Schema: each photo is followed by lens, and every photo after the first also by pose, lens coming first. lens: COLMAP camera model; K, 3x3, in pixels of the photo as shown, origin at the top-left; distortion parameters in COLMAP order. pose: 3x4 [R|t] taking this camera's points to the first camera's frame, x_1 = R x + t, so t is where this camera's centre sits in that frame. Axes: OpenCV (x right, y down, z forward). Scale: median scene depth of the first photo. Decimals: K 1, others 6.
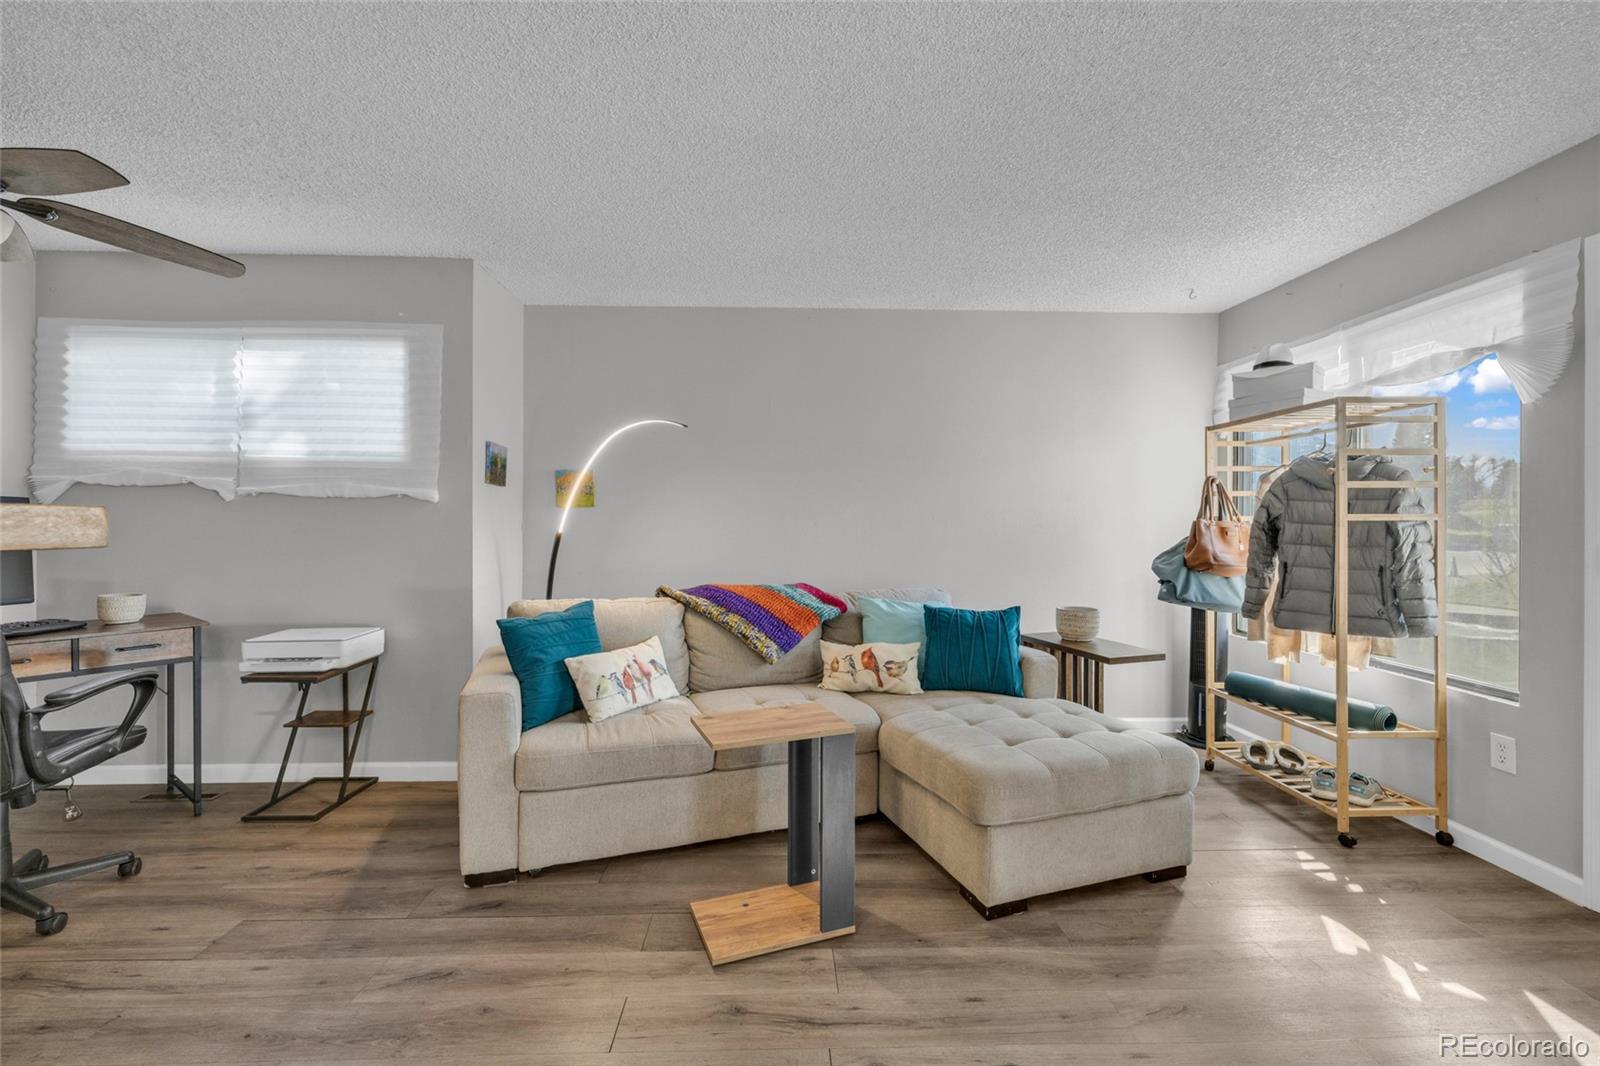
lens RADIAL K [[672.8, 0, 799.8], [0, 672.8, 524.3], [0, 0, 1]] dist [0.000551, 0.000642]
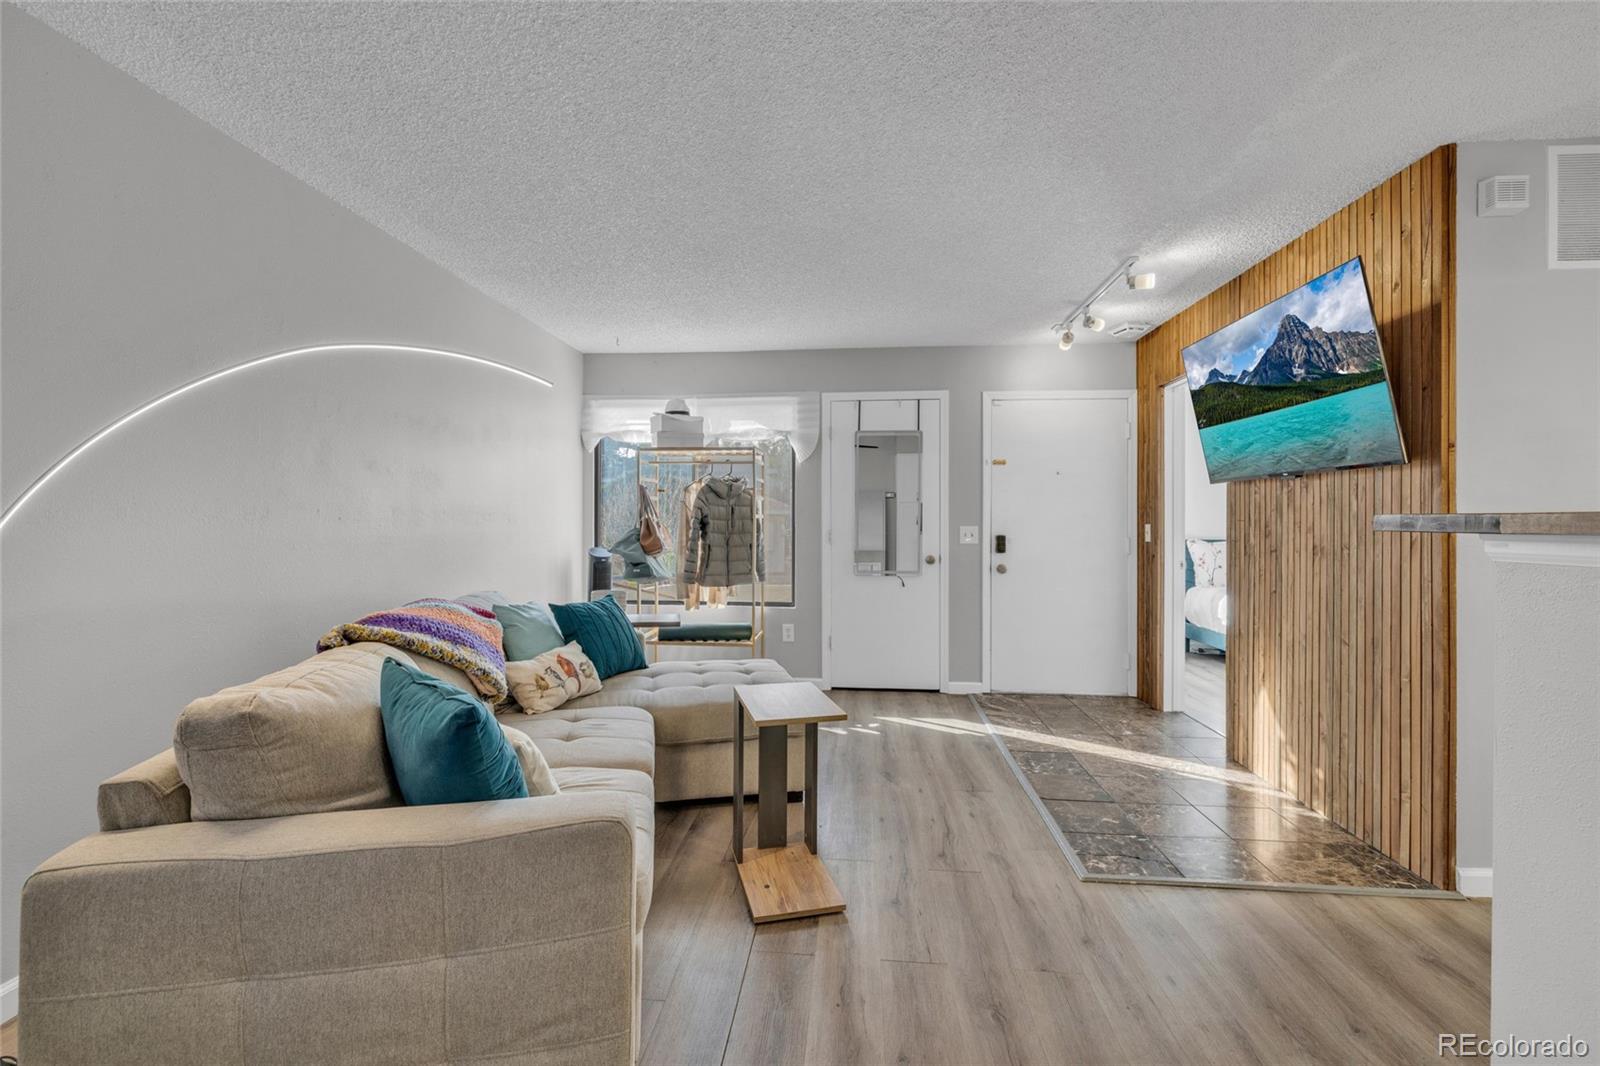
lens RADIAL K [[672.8, 0, 792.5], [0, 672.8, 524.4], [0, 0, 1]] dist [0.000551, 0.000642]
pose [[0.132744, -0.005519, 0.991135, -0.796313], [-0.002690, 0.999979, 0.005928, 0.000210], [-0.991147, -0.003453, 0.132726, 0.595165]]
